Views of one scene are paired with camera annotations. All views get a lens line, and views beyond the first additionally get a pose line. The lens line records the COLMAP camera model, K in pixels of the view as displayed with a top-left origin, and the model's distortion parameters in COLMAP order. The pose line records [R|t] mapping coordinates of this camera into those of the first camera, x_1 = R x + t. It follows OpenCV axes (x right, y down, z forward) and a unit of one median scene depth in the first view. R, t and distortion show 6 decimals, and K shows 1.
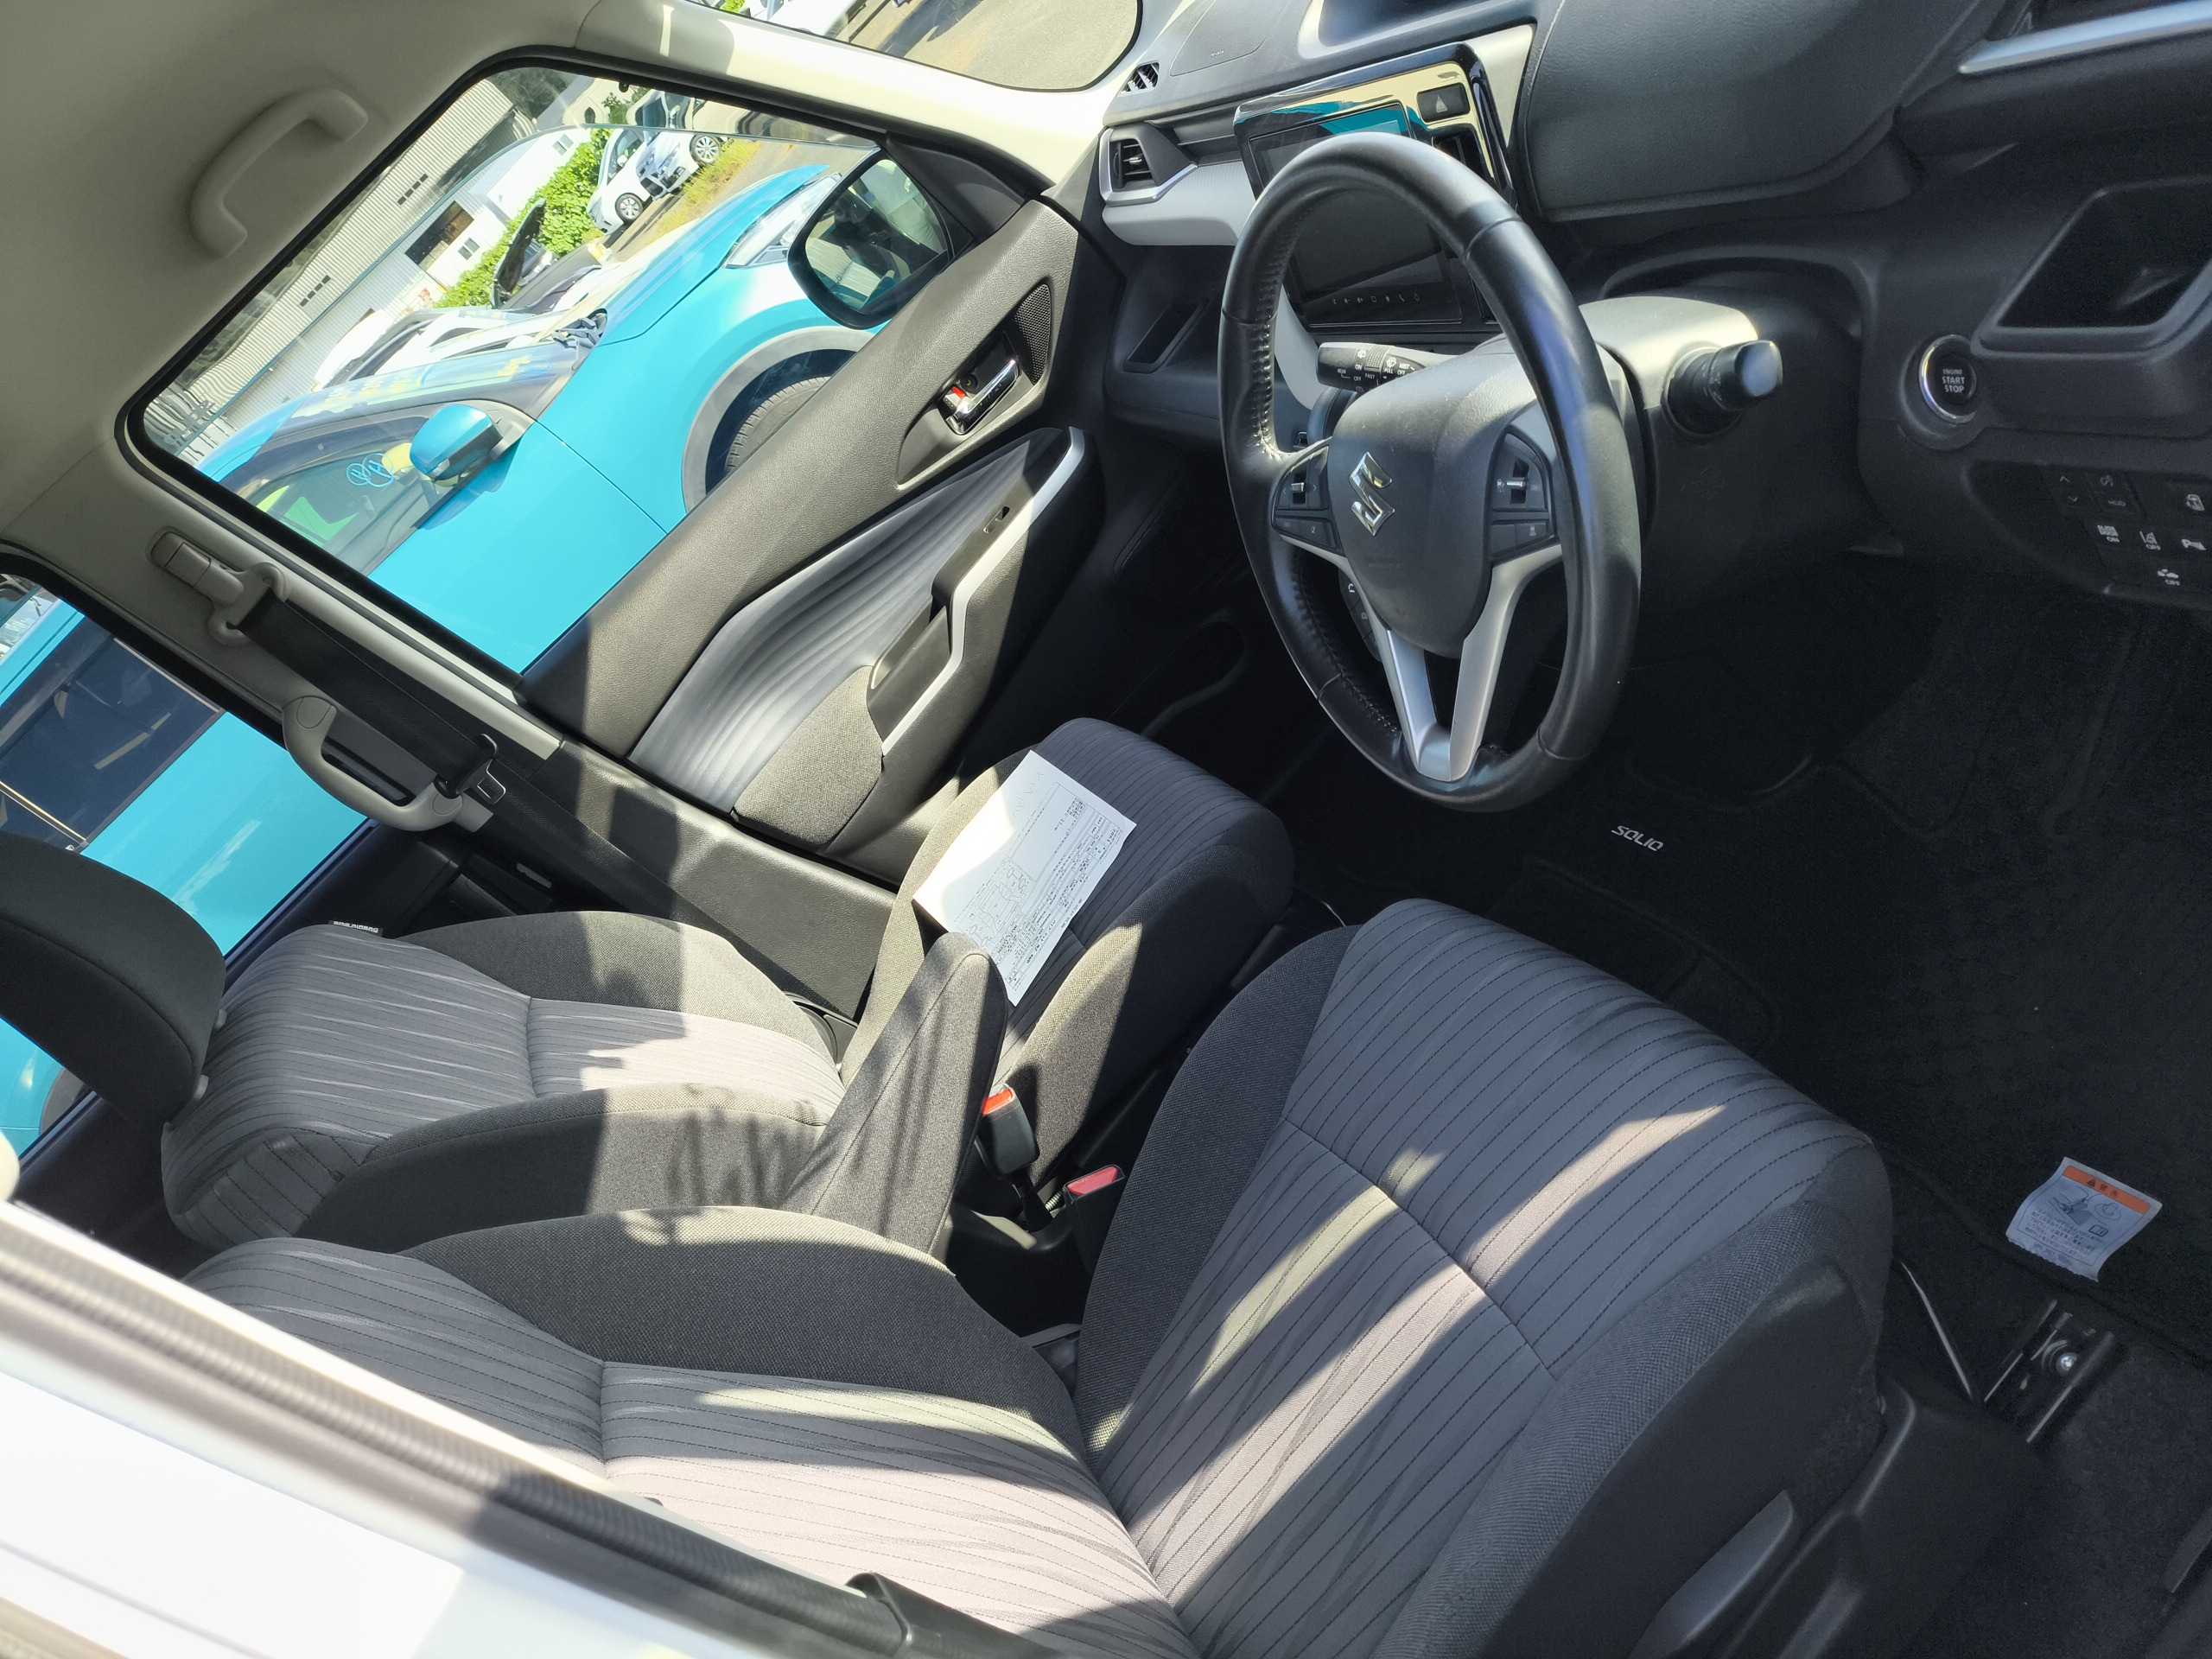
lens RADIAL K [[1599.0, 0, 1101.4], [0, 1599.0, 836.3], [0, 0, 1]] dist [0.048733, -0.087034]
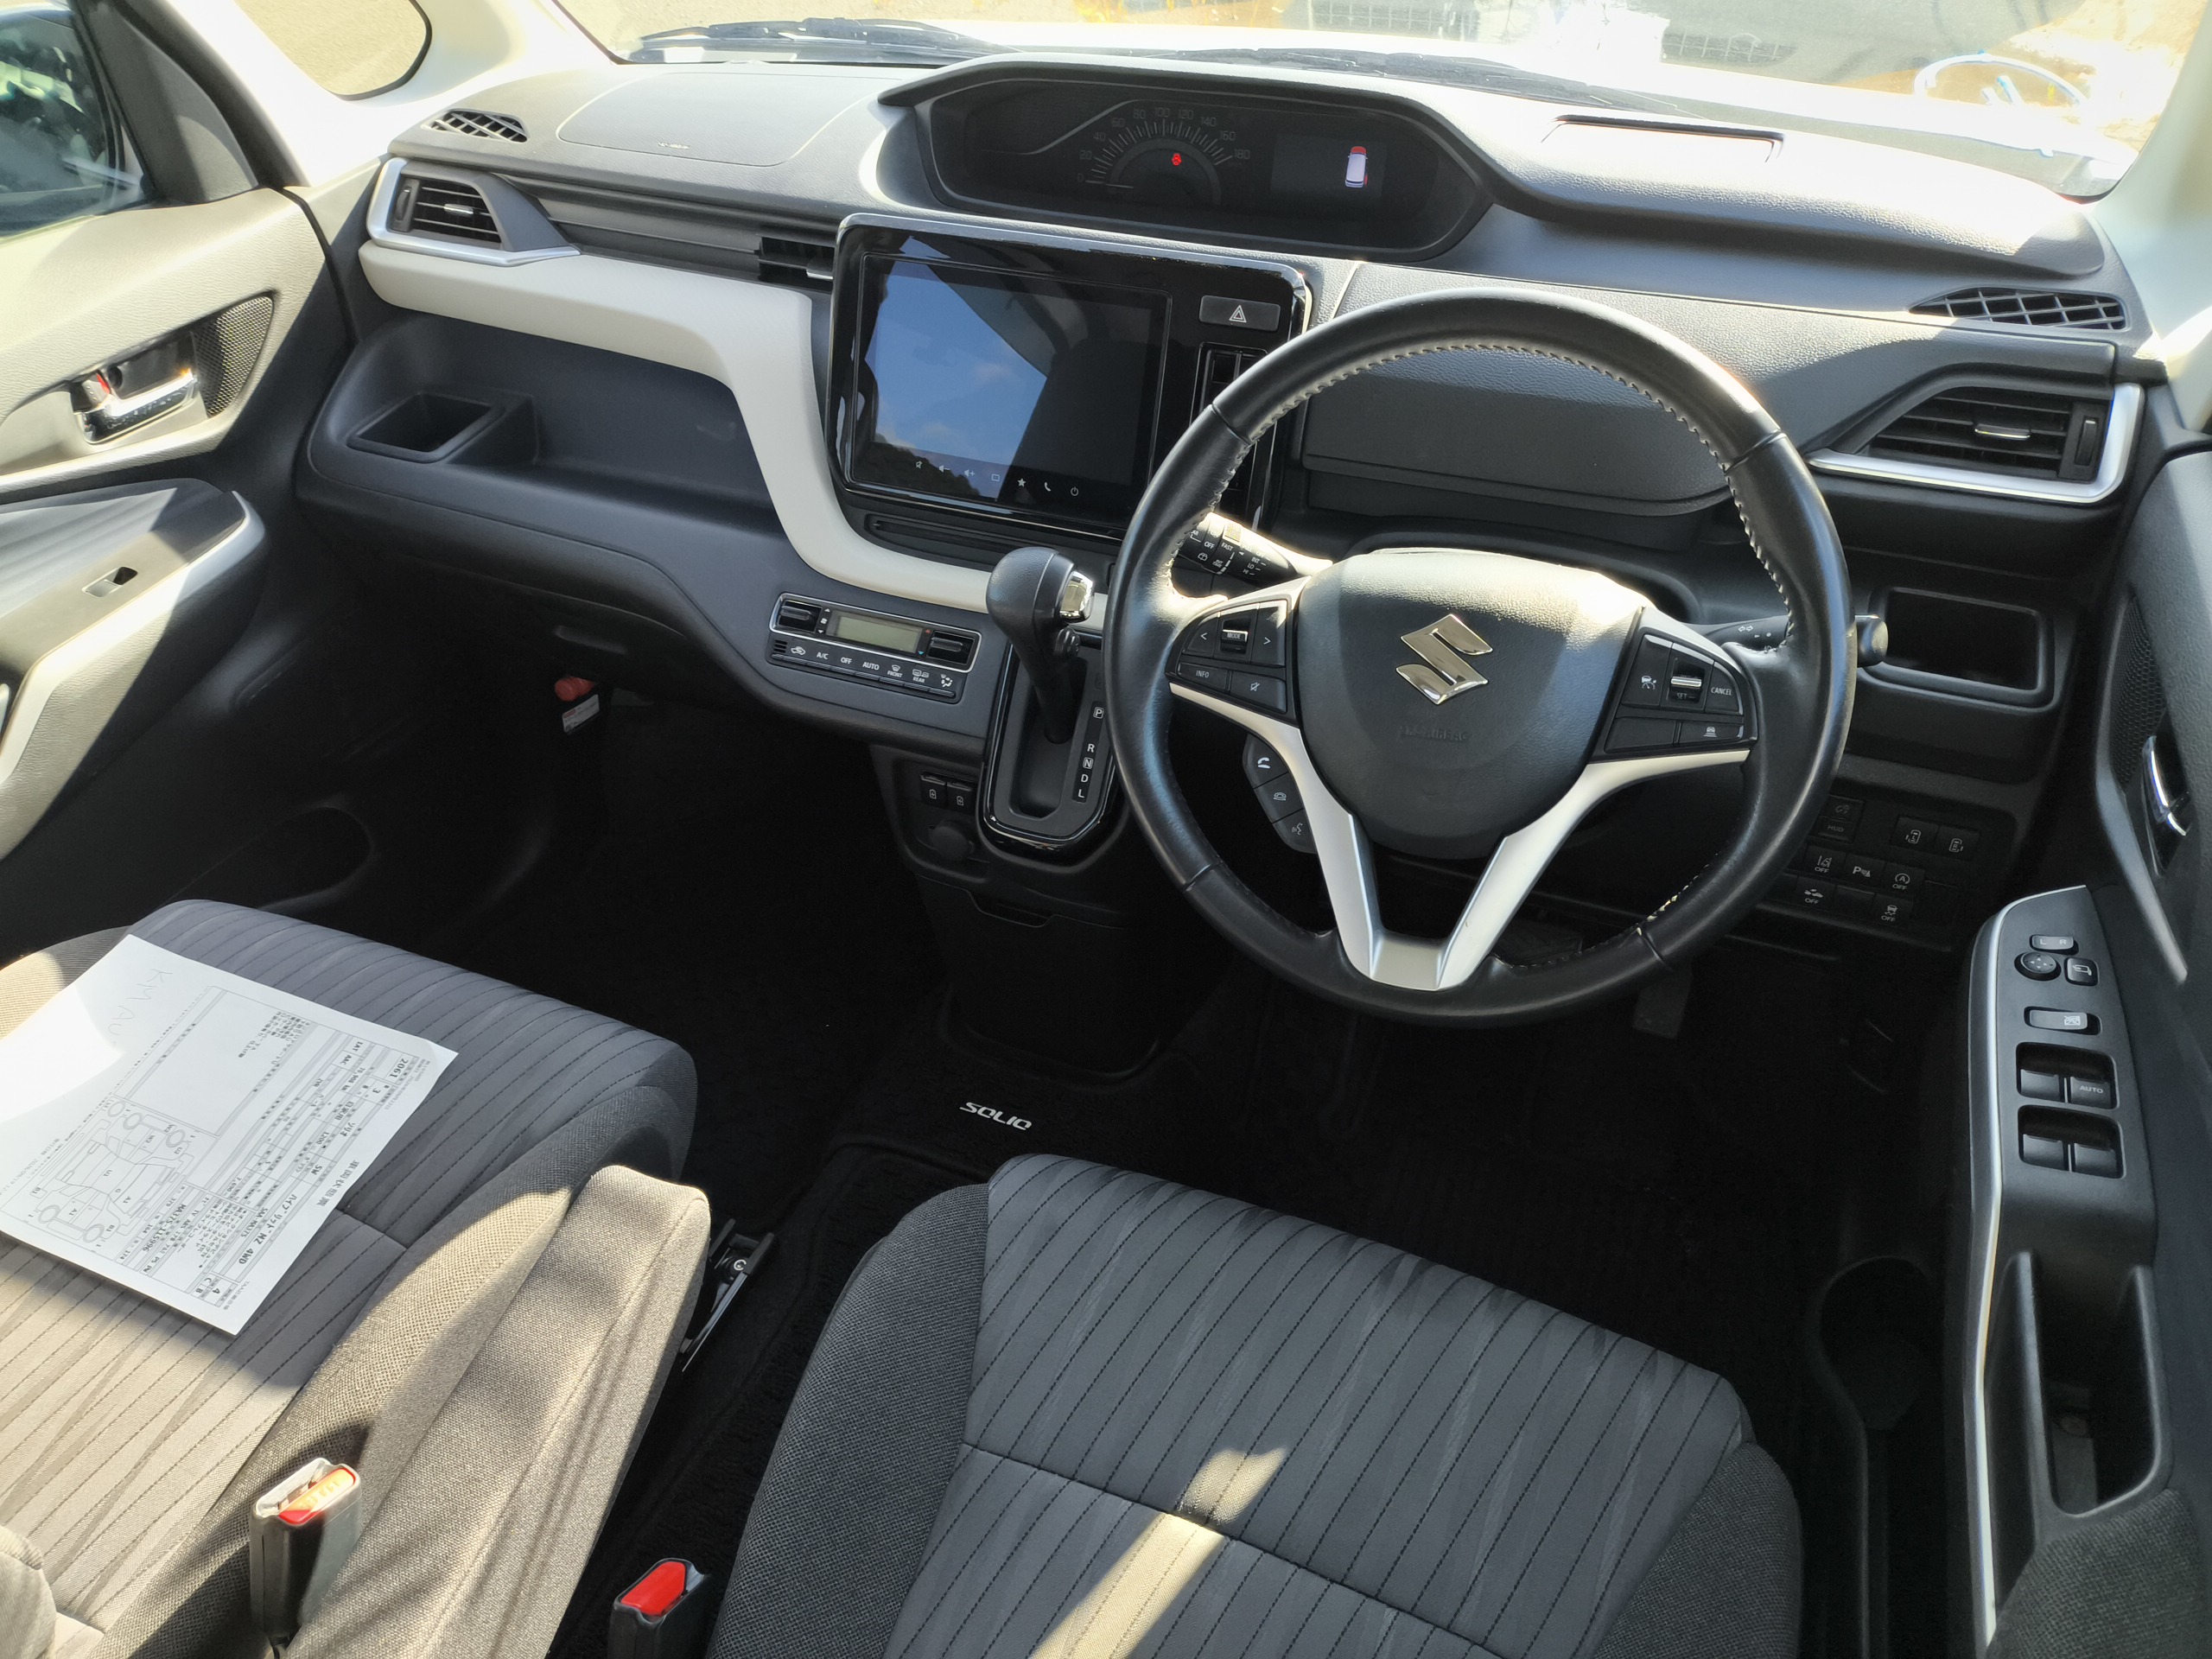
lens RADIAL K [[1599.0, 0, 1101.4], [0, 1599.0, 836.3], [0, 0, 1]] dist [0.048733, -0.087034]
pose [[0.617915, 0.201759, 0.759918, -0.469064], [-0.026628, 0.971331, -0.236237, 0.077123], [-0.785794, 0.125739, 0.605572, 0.468396]]
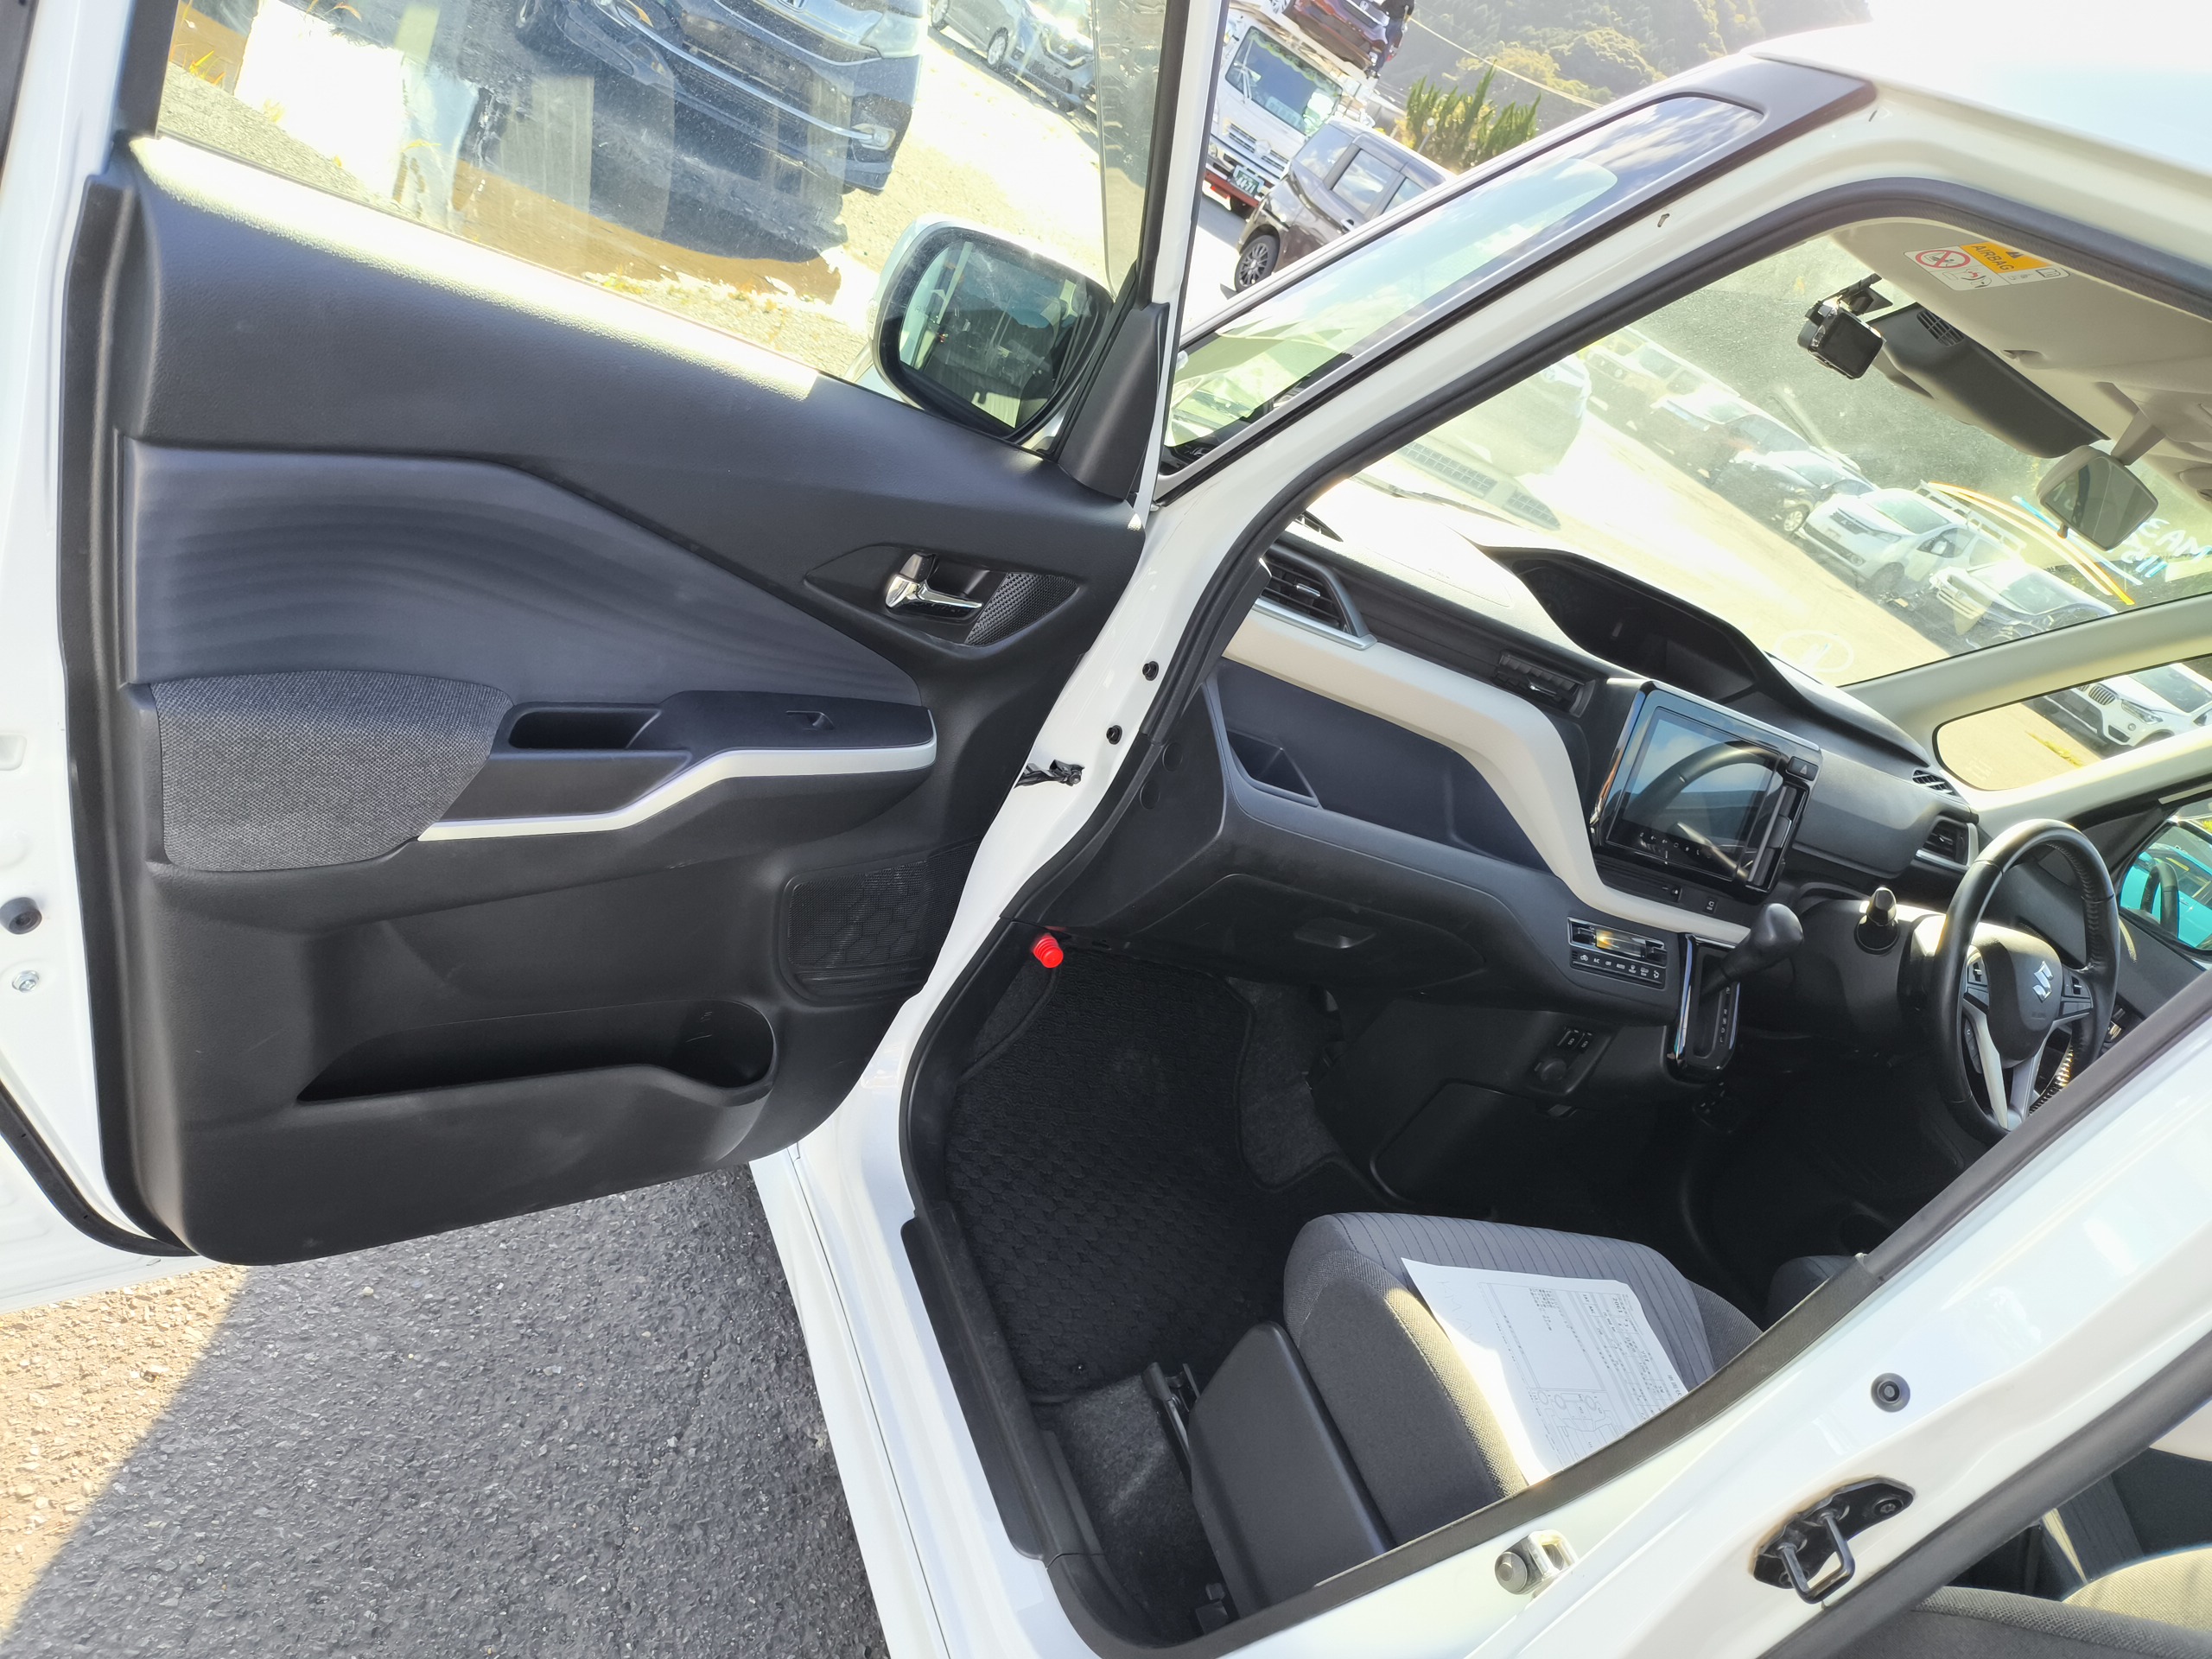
lens RADIAL K [[1619.7, 0, 1096.1], [0, 1619.7, 805.5], [0, 0, 1]] dist [0.046145, -0.085939]
pose [[-0.244916, 0.224055, 0.943300, -1.181006], [0.203915, 0.963073, -0.175808, -0.236781], [-0.947858, 0.149294, -0.281560, 2.055216]]
